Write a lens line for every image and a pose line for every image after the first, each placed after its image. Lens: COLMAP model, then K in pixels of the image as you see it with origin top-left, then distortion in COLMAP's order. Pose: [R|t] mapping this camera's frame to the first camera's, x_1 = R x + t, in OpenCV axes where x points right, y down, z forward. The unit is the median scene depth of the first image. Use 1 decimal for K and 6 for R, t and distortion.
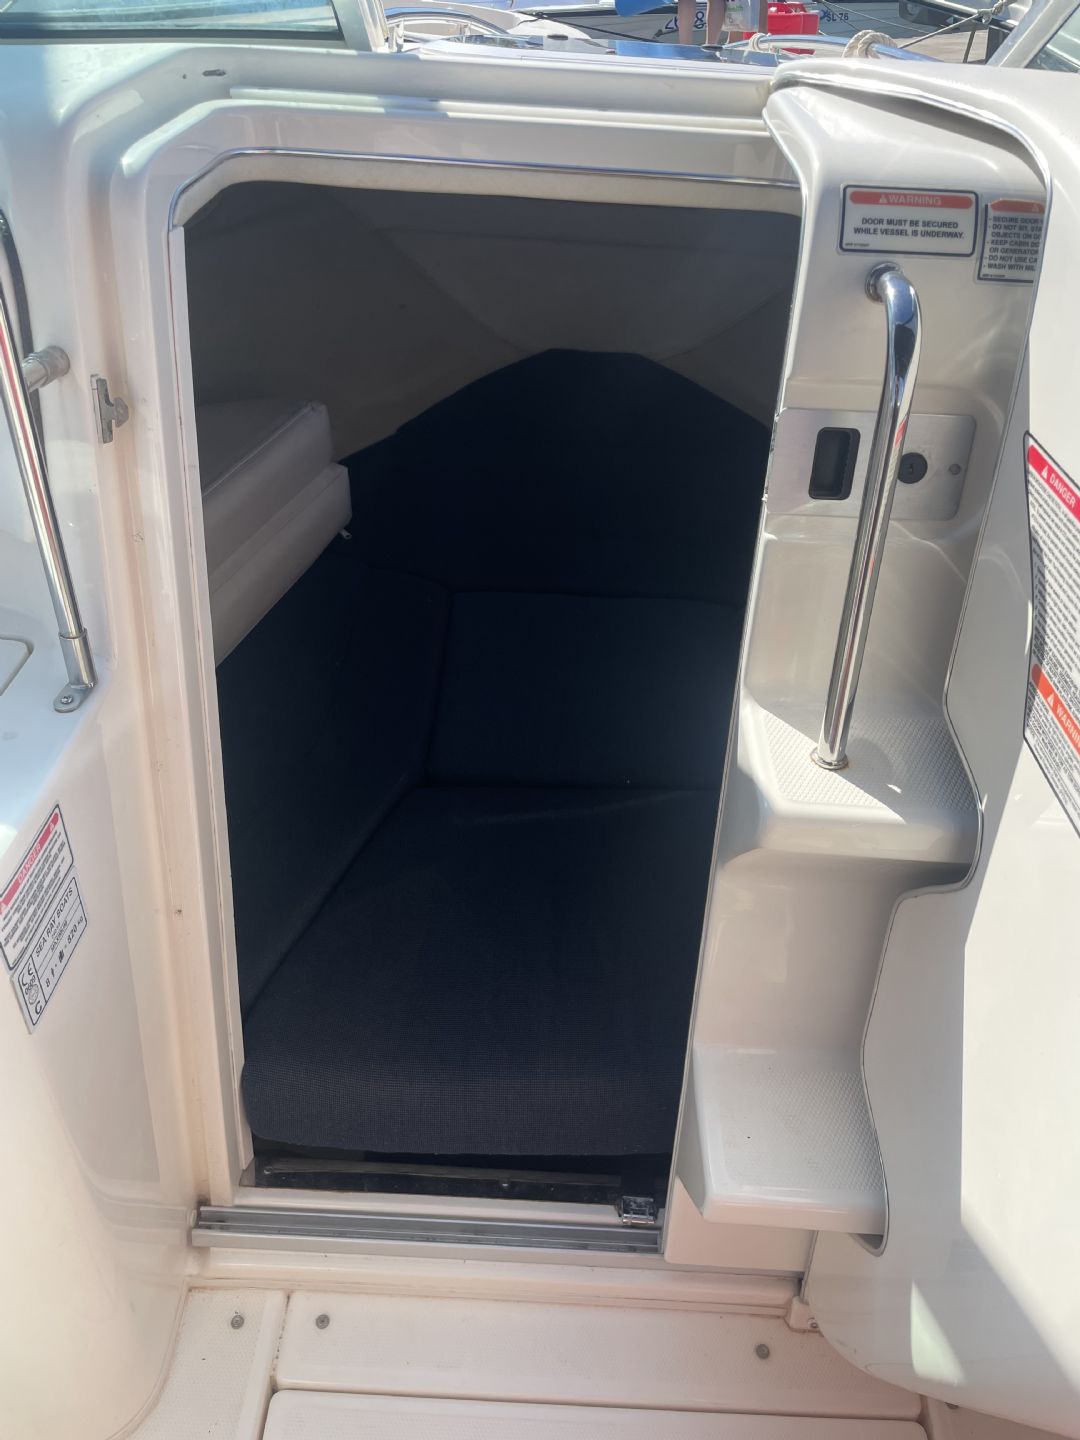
lens RADIAL K [[1090.4, 0, 553.3], [0, 1090.4, 719.8], [0, 0, 1]] dist [0.074304, -0.090113]
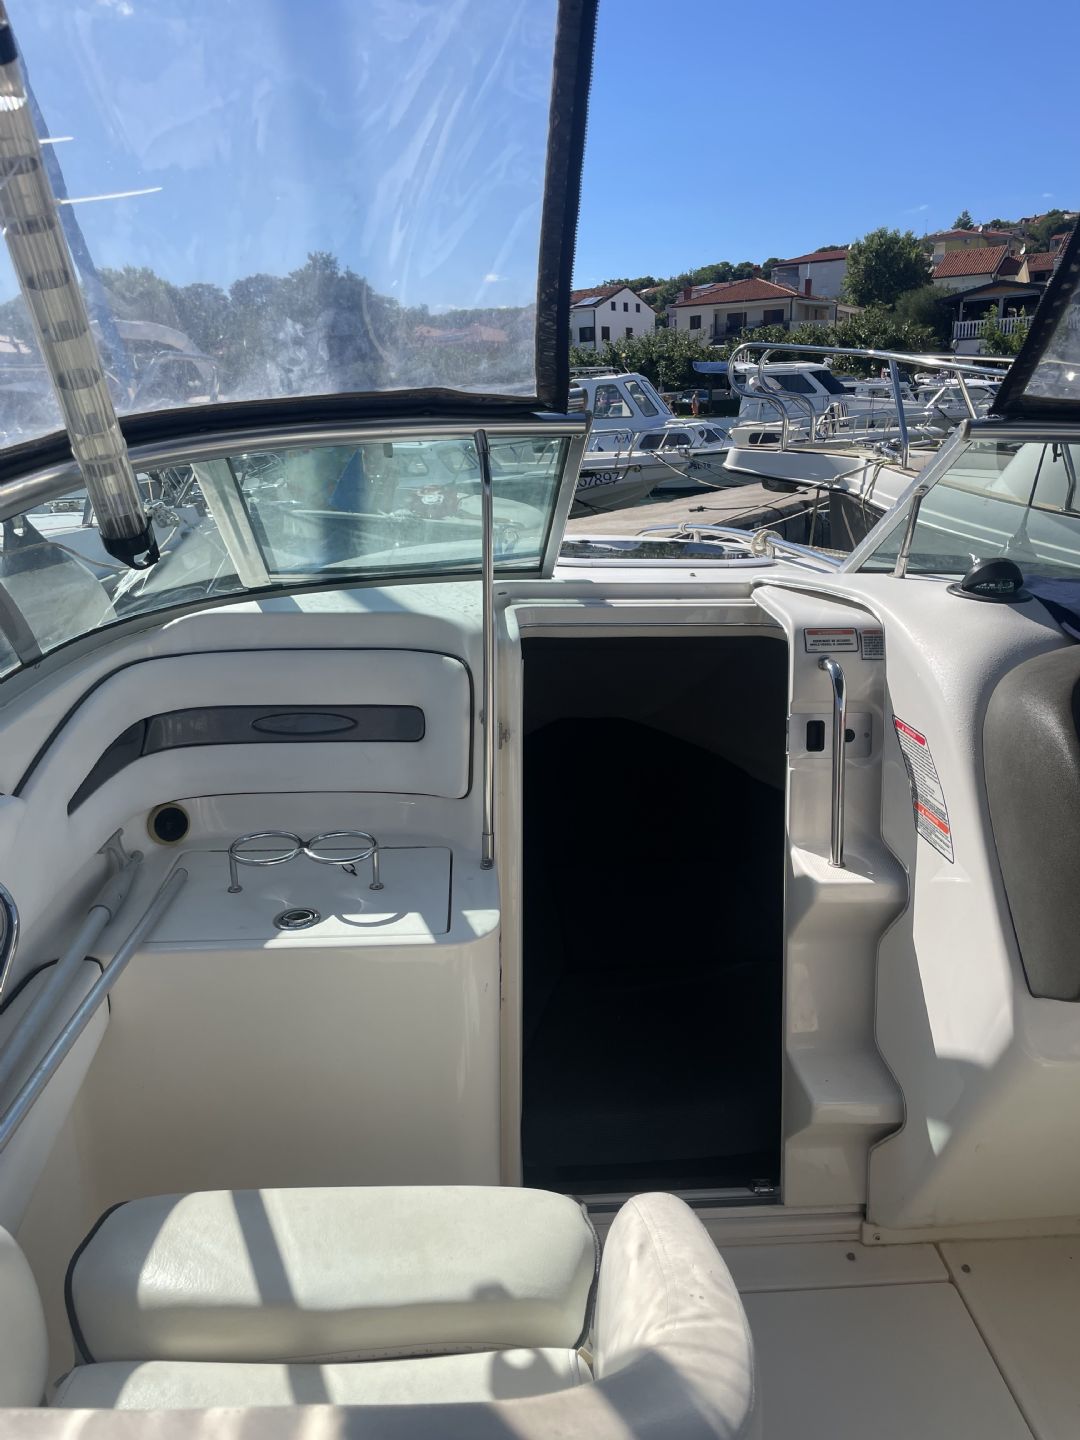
lens RADIAL K [[1120.4, 0, 565.4], [0, 1120.4, 724.3], [0, 0, 1]] dist [0.004621, 0.001636]
pose [[0.993102, -0.065252, 0.097419, -0.438938], [0.094413, 0.937696, -0.334383, 0.425391], [-0.069530, 0.341275, 0.937389, -1.041491]]
